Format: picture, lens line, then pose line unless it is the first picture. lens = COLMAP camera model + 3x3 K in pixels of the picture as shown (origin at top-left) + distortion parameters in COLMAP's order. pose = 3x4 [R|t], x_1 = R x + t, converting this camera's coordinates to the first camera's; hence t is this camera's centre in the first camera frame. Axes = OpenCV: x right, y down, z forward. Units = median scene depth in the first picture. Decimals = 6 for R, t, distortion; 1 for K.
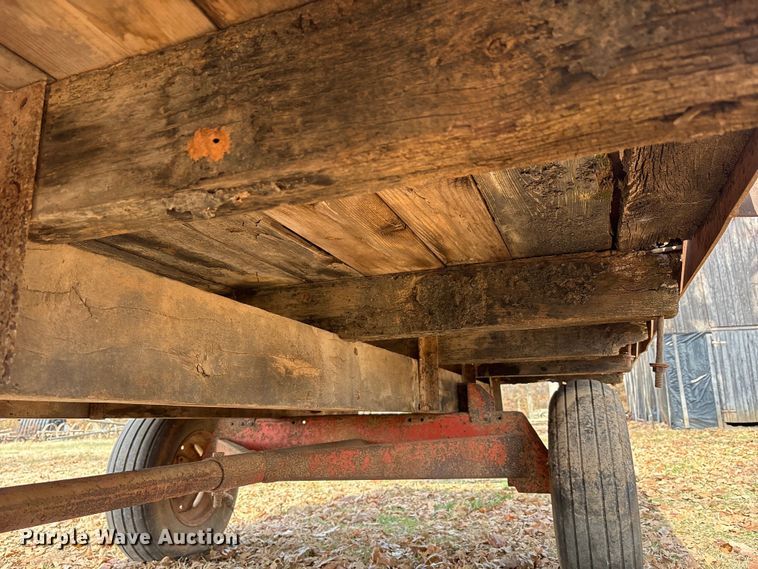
lens RADIAL K [[599.2, 0, 381.0], [0, 599.2, 284.4], [0, 0, 1]] dist [0.041099, -0.054893]
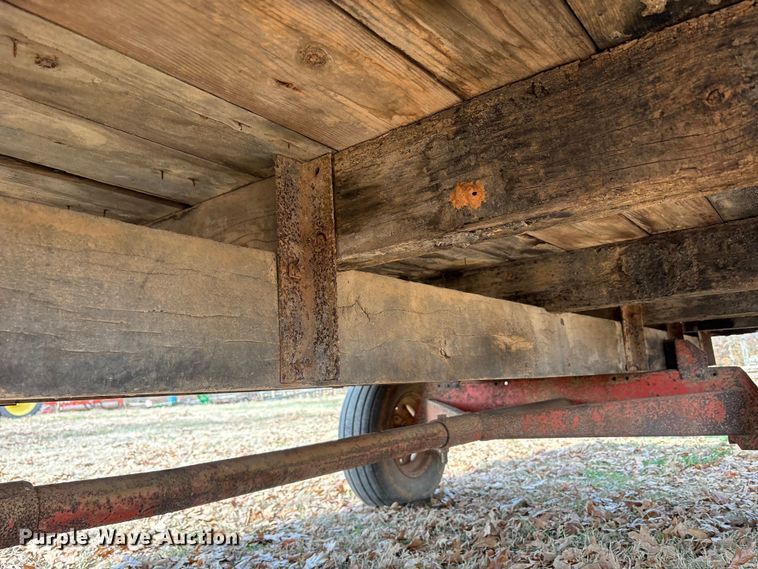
lens RADIAL K [[599.2, 0, 377.0], [0, 599.2, 284.1], [0, 0, 1]] dist [0.041099, -0.054893]
pose [[0.952618, -0.078235, -0.293936, -0.046111], [0.098660, 0.993584, 0.055292, -0.057886], [0.287725, -0.081672, 0.954224, -0.136662]]
